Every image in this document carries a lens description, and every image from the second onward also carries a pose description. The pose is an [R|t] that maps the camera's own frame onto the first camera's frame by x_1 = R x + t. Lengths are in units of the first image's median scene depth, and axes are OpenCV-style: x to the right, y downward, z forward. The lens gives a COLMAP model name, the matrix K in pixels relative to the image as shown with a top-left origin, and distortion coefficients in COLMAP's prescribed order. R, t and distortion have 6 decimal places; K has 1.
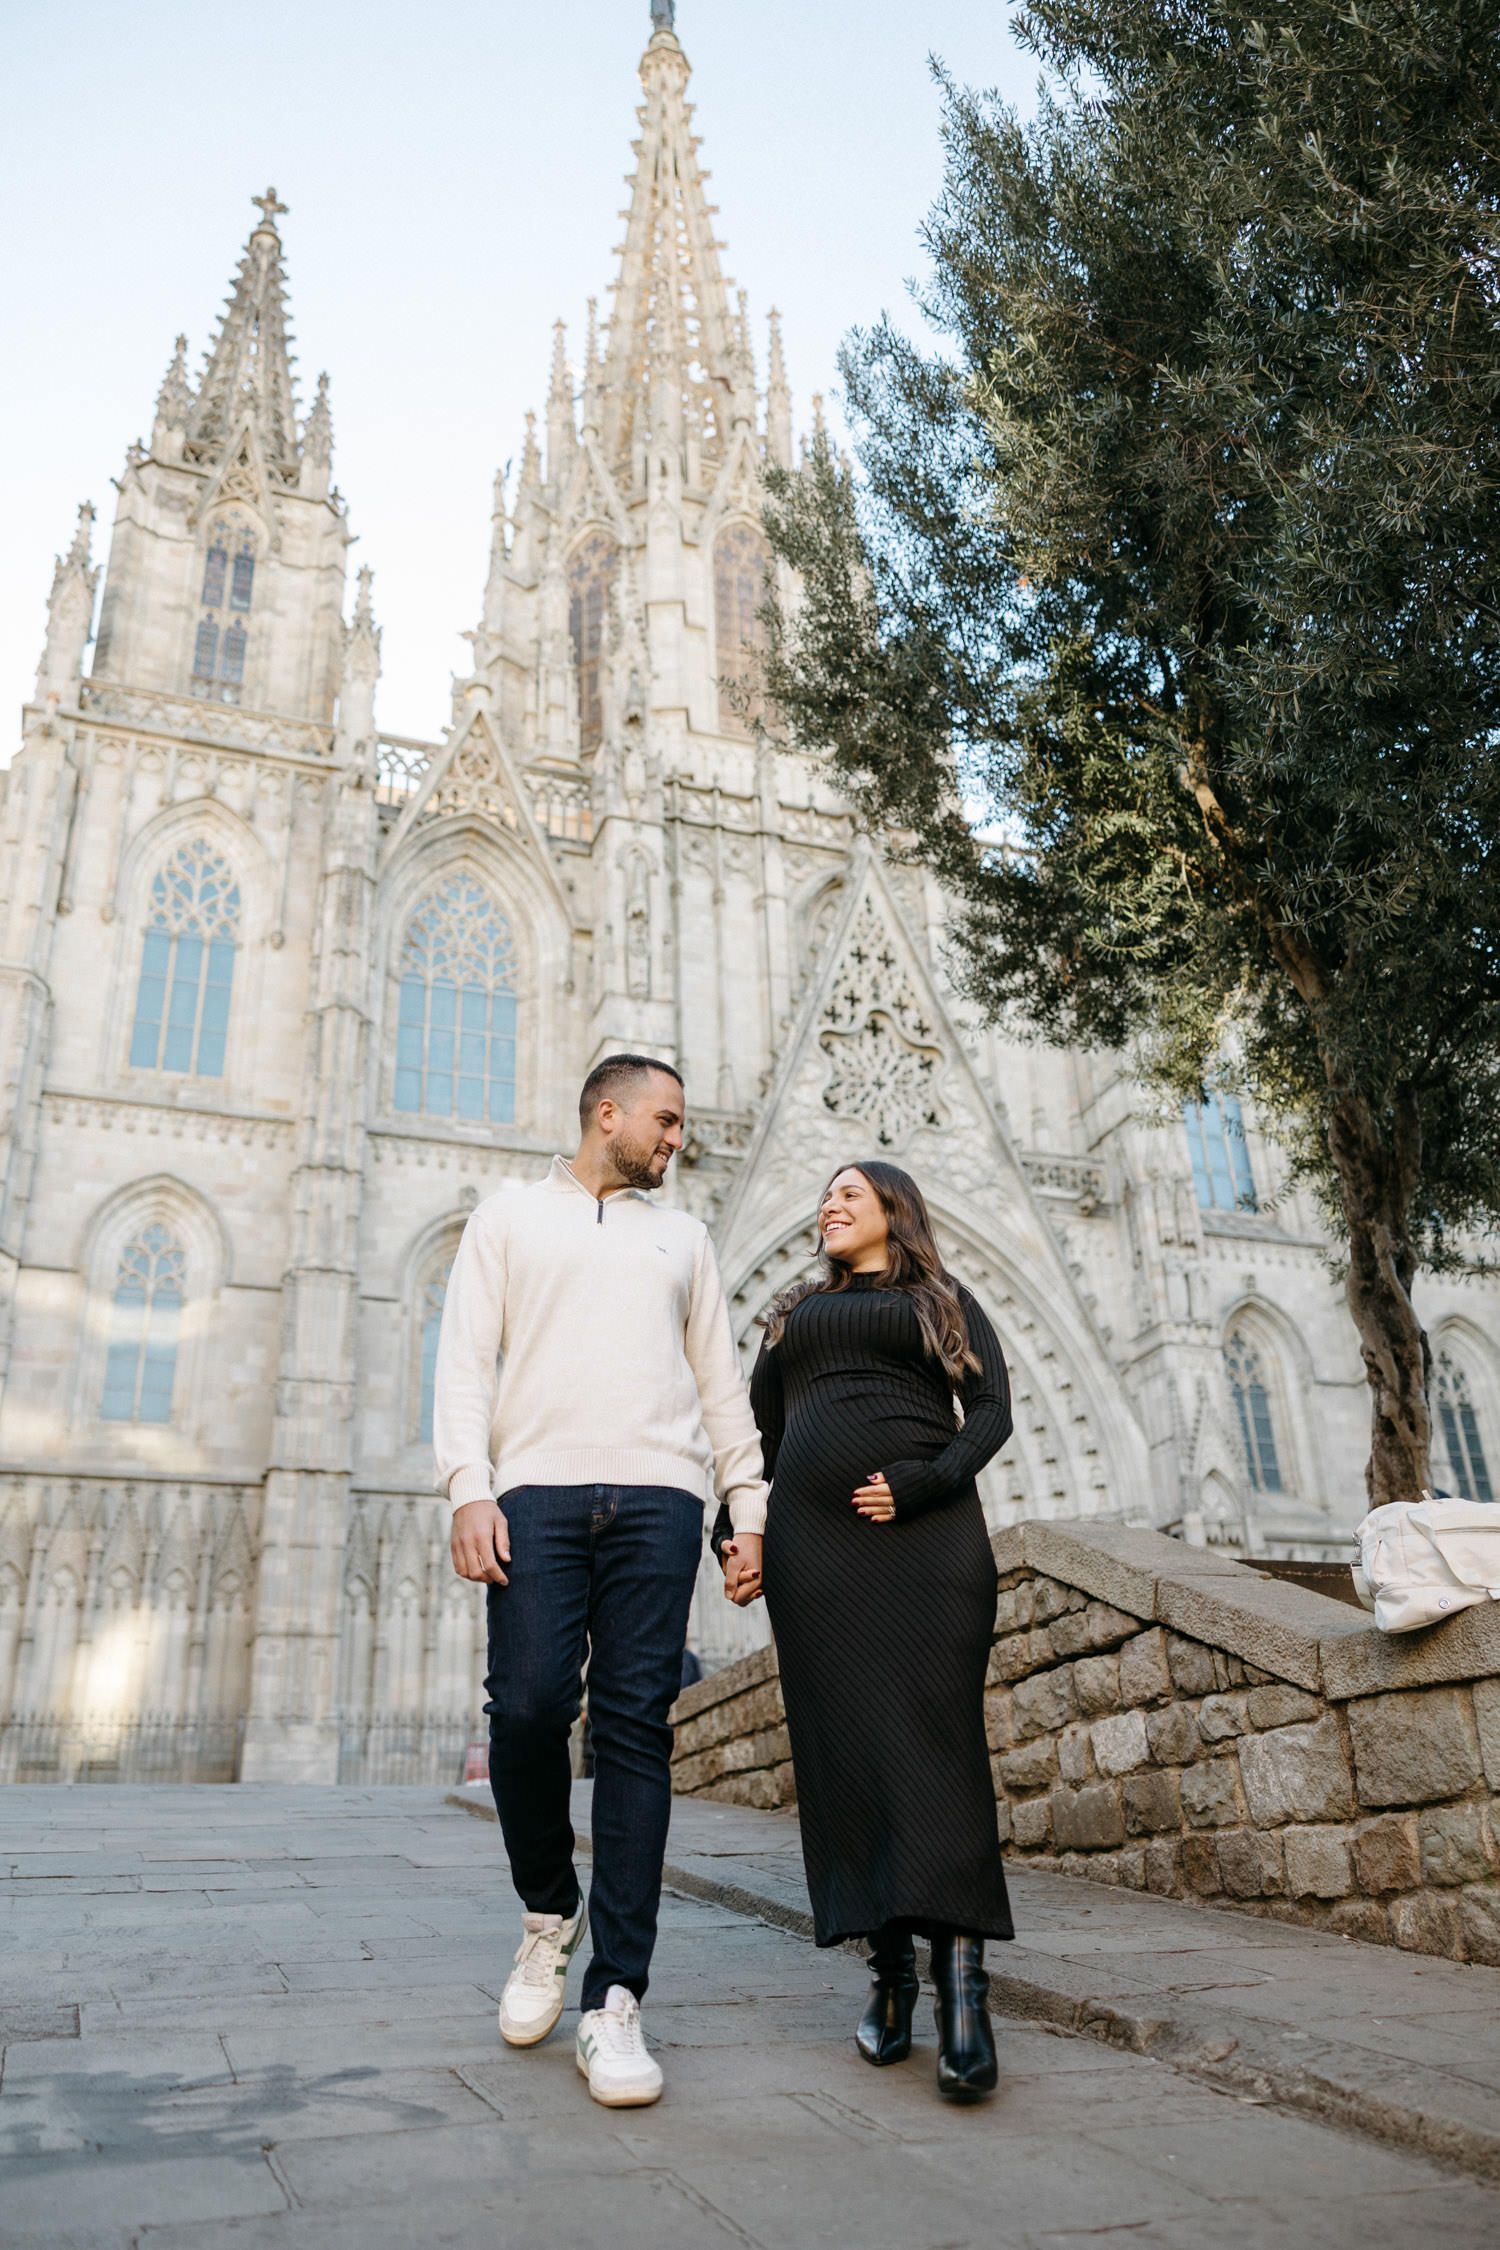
lens RADIAL K [[1709.4, 0, 750.0], [0, 1709.4, 1125.0], [0, 0, 1]] dist [0.006041, -0.002788]
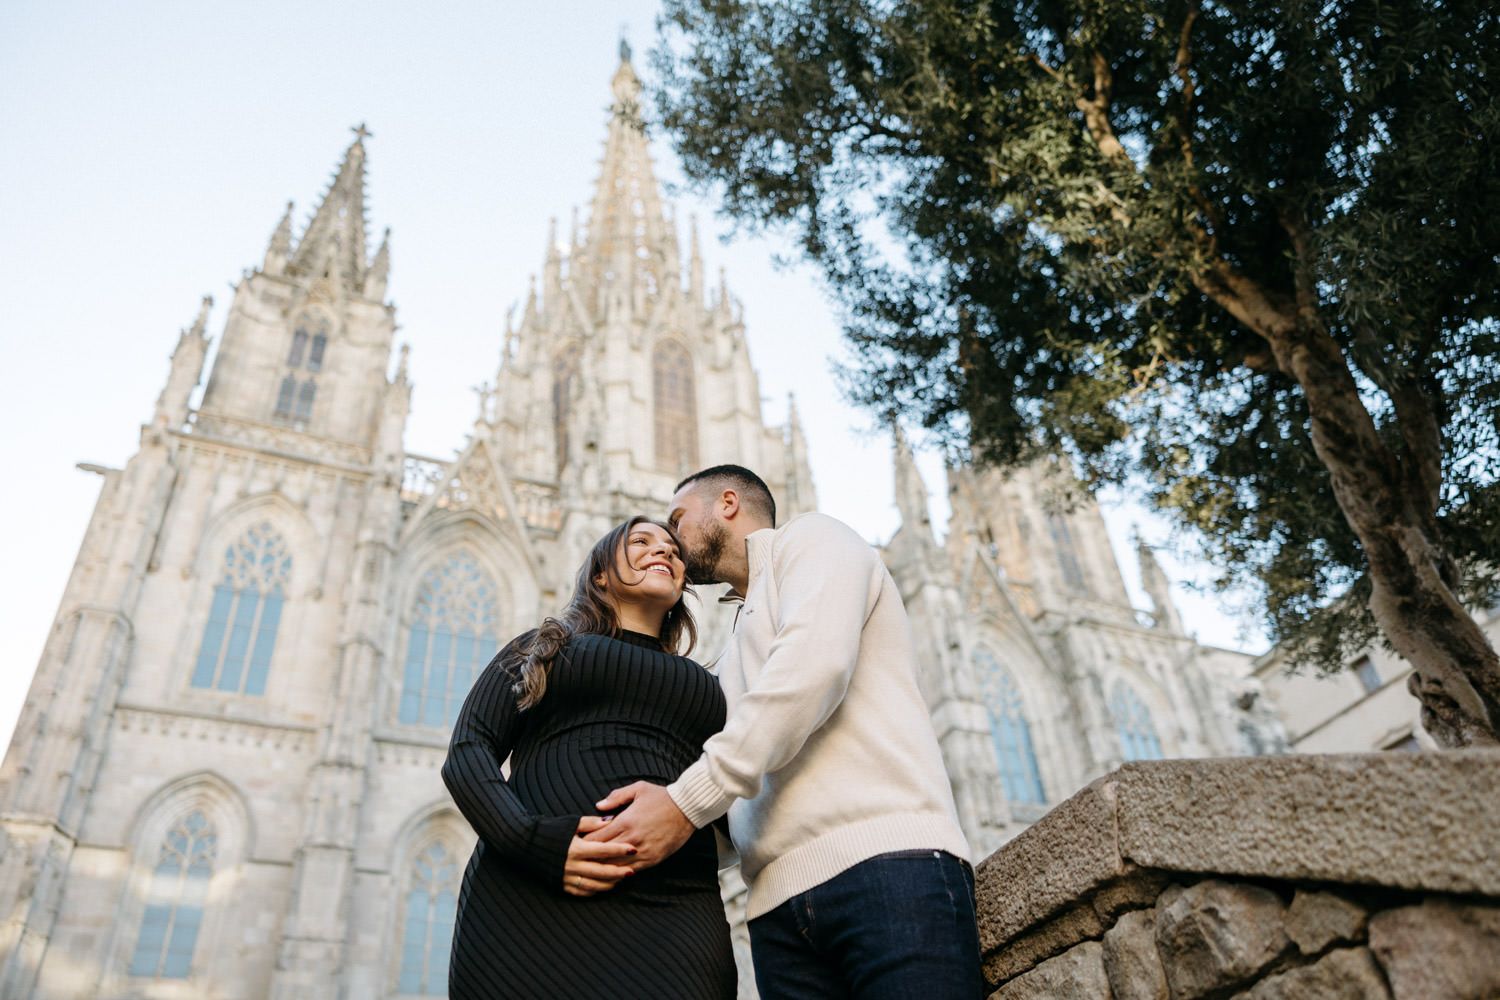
lens RADIAL K [[1139.6, 0, 747.1], [0, 1139.6, 506.7], [0, 0, 1]] dist [0.006041, -0.002788]
pose [[0.998283, 0.006042, 0.058268, 0.006522], [0.007538, 0.973149, -0.230054, 0.032232], [-0.058093, 0.230099, 0.971432, 0.097144]]
